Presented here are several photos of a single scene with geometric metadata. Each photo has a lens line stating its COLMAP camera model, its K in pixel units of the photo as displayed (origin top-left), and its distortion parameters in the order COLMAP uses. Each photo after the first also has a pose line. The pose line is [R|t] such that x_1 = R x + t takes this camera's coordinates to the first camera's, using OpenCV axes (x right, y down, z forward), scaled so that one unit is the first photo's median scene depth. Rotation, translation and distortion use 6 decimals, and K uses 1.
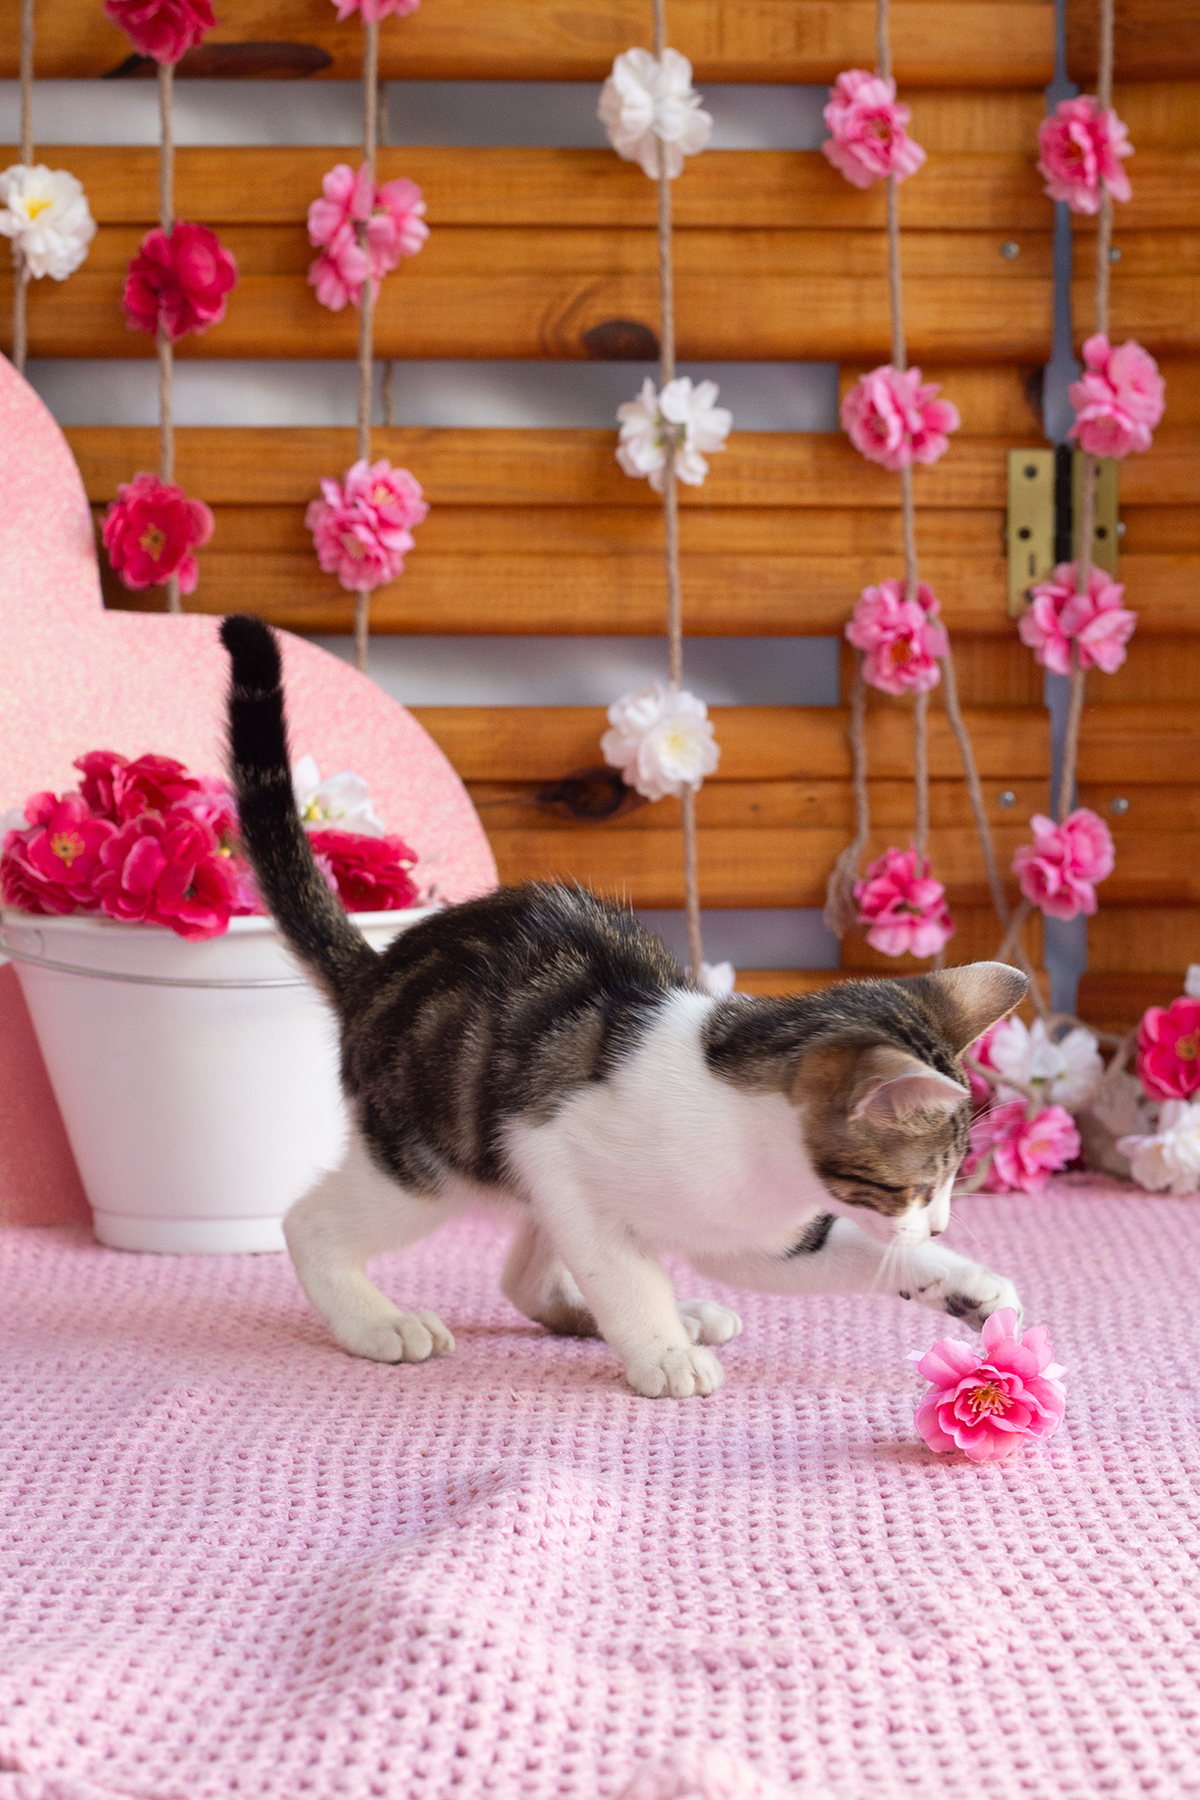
lens RADIAL K [[4028.3, 0, 679.4], [0, 4028.3, 1064.3], [0, 0, 1]] dist [-0.085680, 0.000000]
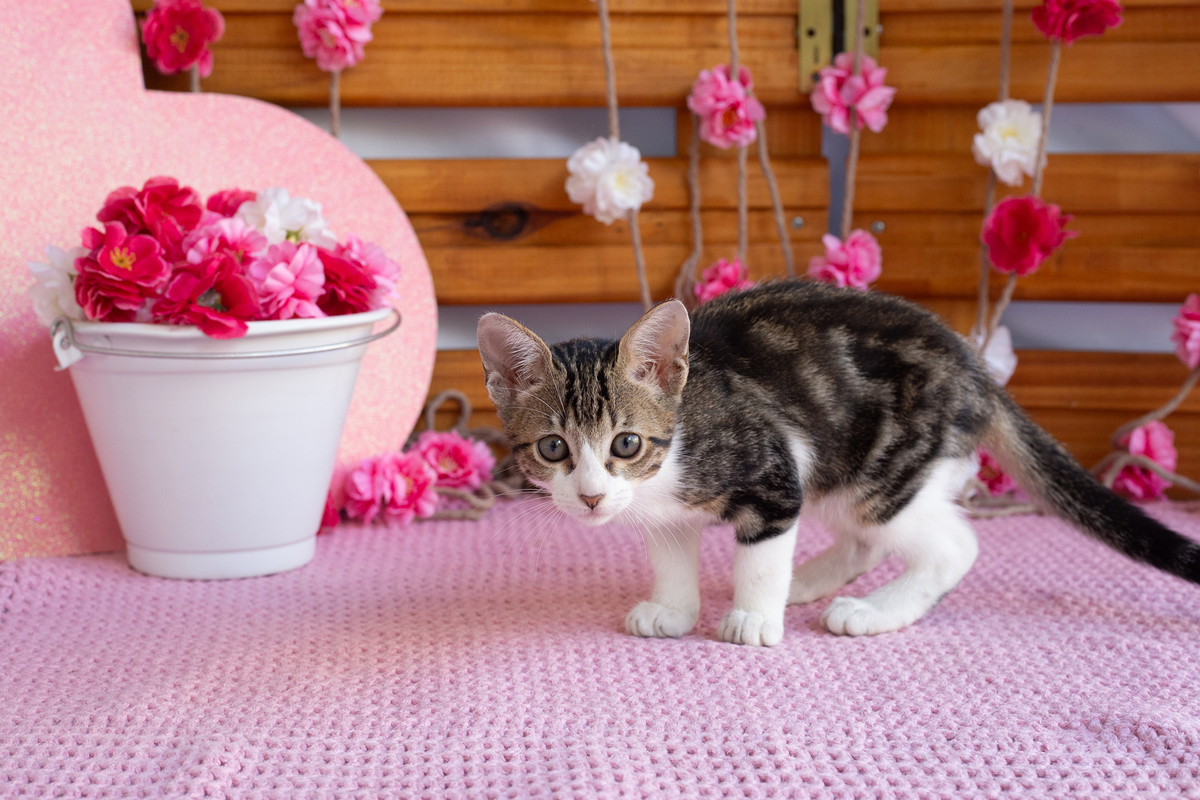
lens RADIAL K [[2104.4, 0, 623.6], [0, 2104.4, 402.4], [0, 0, 1]] dist [-0.108438, 0.000000]
pose [[0.997240, -0.014637, 0.072792, -0.034318], [0.012805, 0.999591, 0.025574, -0.023278], [-0.073137, -0.024572, 0.997019, 0.278990]]
